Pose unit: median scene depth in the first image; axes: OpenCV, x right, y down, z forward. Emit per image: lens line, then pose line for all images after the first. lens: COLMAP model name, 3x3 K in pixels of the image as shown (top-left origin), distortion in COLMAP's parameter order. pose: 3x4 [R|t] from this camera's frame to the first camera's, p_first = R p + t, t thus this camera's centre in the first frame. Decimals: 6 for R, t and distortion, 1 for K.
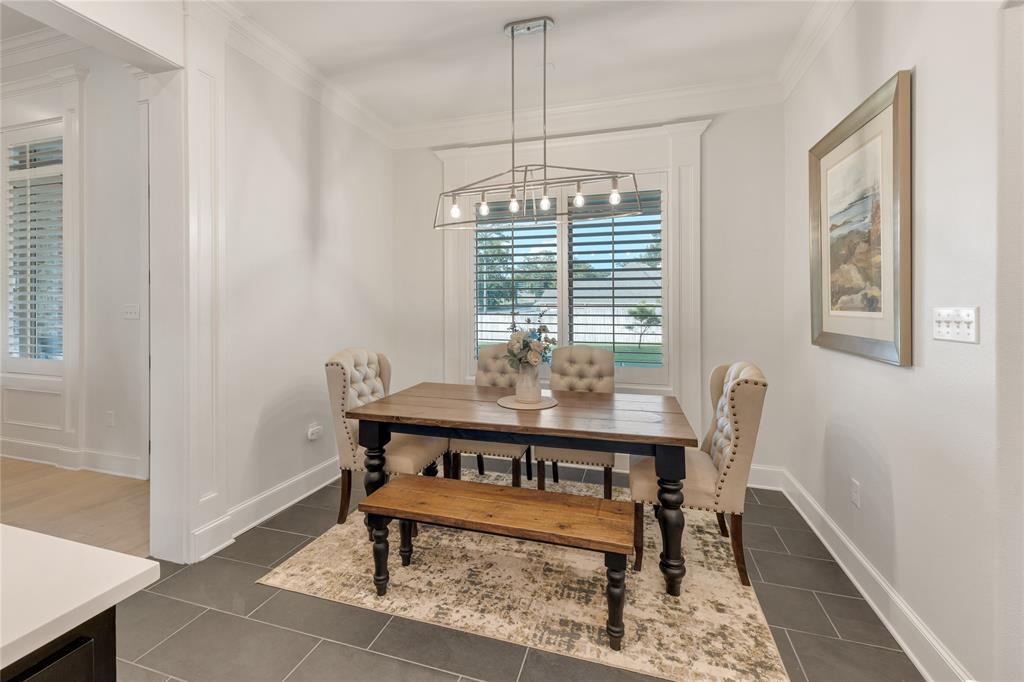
lens RADIAL K [[425.9, 0, 509.2], [0, 425.9, 302.4], [0, 0, 1]] dist [0.010505, -0.000148]
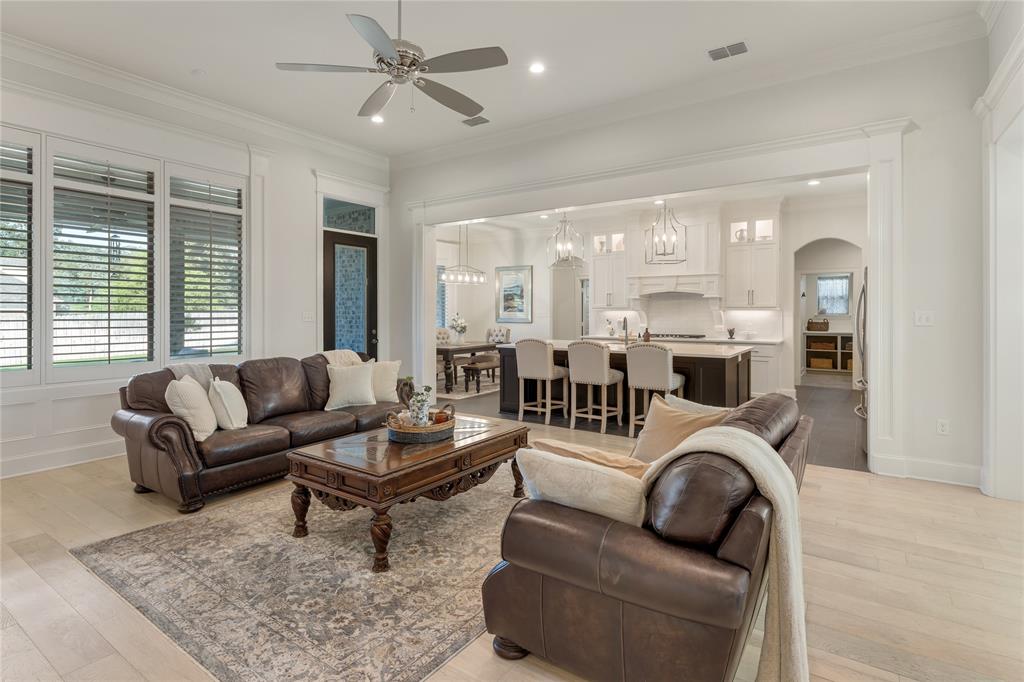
lens RADIAL K [[501.9, 0, 519.9], [0, 501.9, 309.5], [0, 0, 1]] dist [0.008660, -0.008595]
pose [[0.287851, -0.000778, 0.957675, -3.923853], [-0.001465, 0.999998, 0.001253, -0.012794], [-0.957674, -0.001763, 0.287849, -0.489014]]
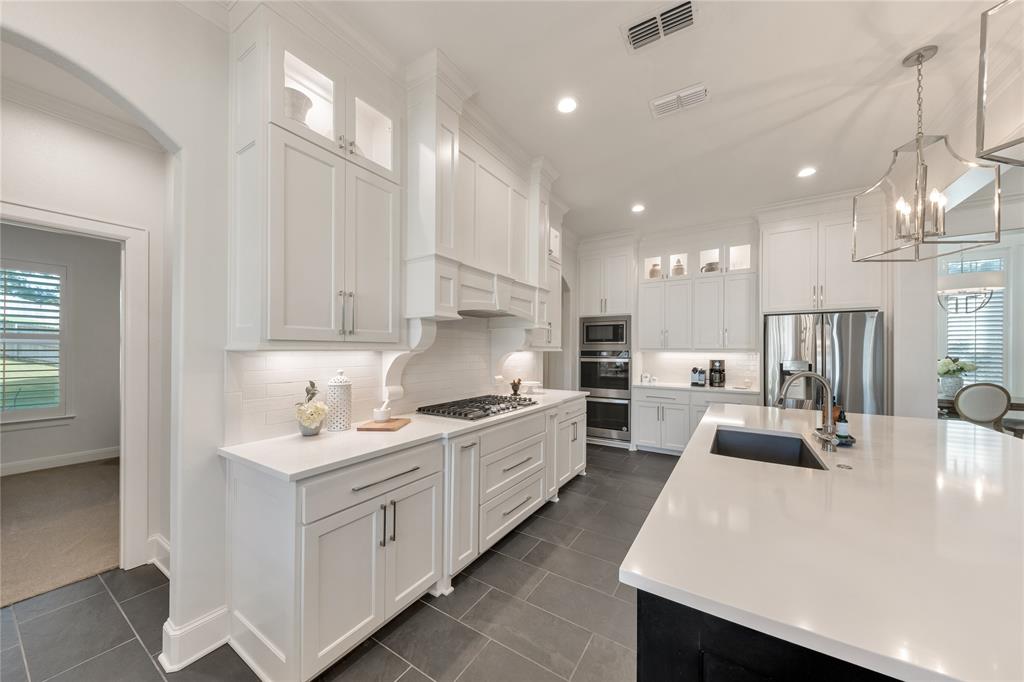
lens RADIAL K [[349.1, 0, 507.2], [0, 349.1, 351.1], [0, 0, 1]] dist [-0.001100, 0.000123]
pose [[-0.958891, -0.007531, 0.283676, -0.269077], [-0.008409, 0.999963, -0.001877, -0.001147], [-0.283651, -0.004185, -0.958918, 0.716218]]
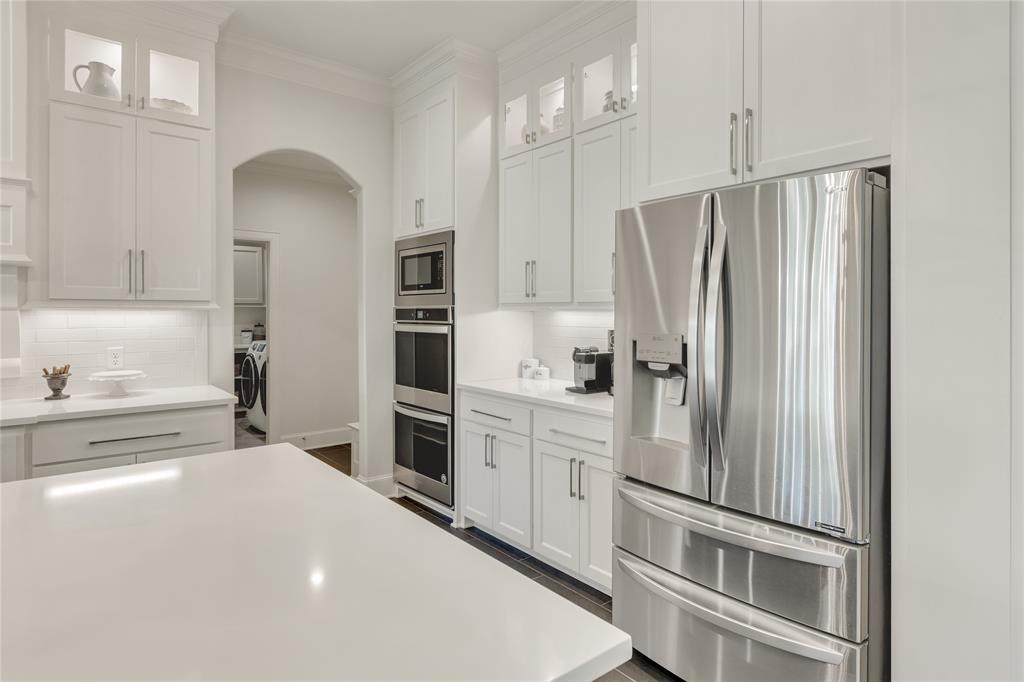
lens RADIAL K [[576.1, 0, 506.9], [0, 576.1, 314.1], [0, 0, 1]] dist [0.017589, -0.007942]
pose [[-0.827948, -0.007685, 0.560753, -1.504884], [-0.006554, 0.999970, 0.004027, -0.005864], [-0.560767, -0.000341, -0.827974, -0.377380]]
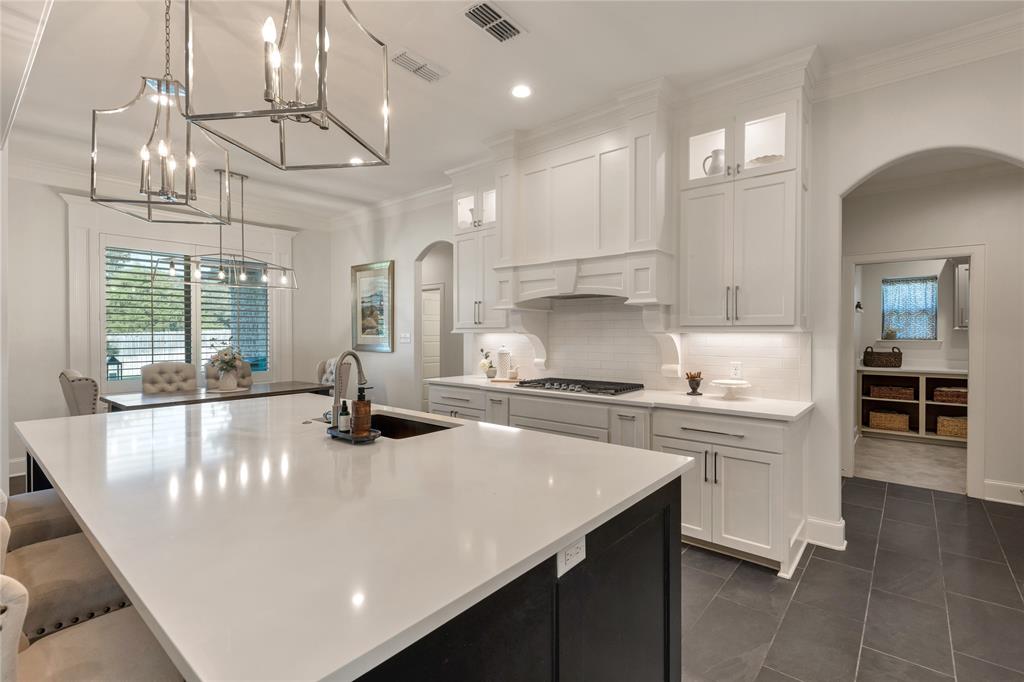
lens RADIAL K [[466.3, 0, 526.3], [0, 466.3, 333.2], [0, 0, 1]] dist [0.009900, 0.002213]
pose [[0.375552, -0.004108, 0.926792, -1.545491], [-0.002100, 0.999984, 0.005283, -0.010419], [-0.926799, -0.003931, 0.375538, -0.993963]]
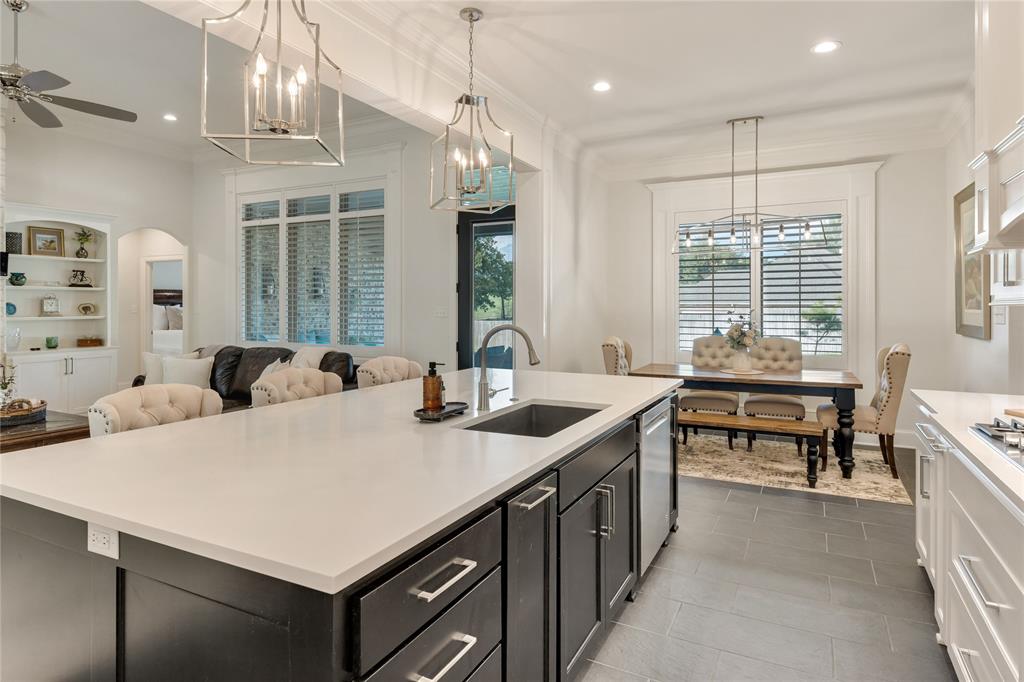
lens RADIAL K [[576.1, 0, 518.1], [0, 576.1, 308.6], [0, 0, 1]] dist [0.017589, -0.007942]
pose [[0.984856, -0.001892, -0.173365, -0.464055], [0.003312, 0.999963, 0.007898, -0.005307], [0.173343, -0.008353, 0.984826, -1.370174]]
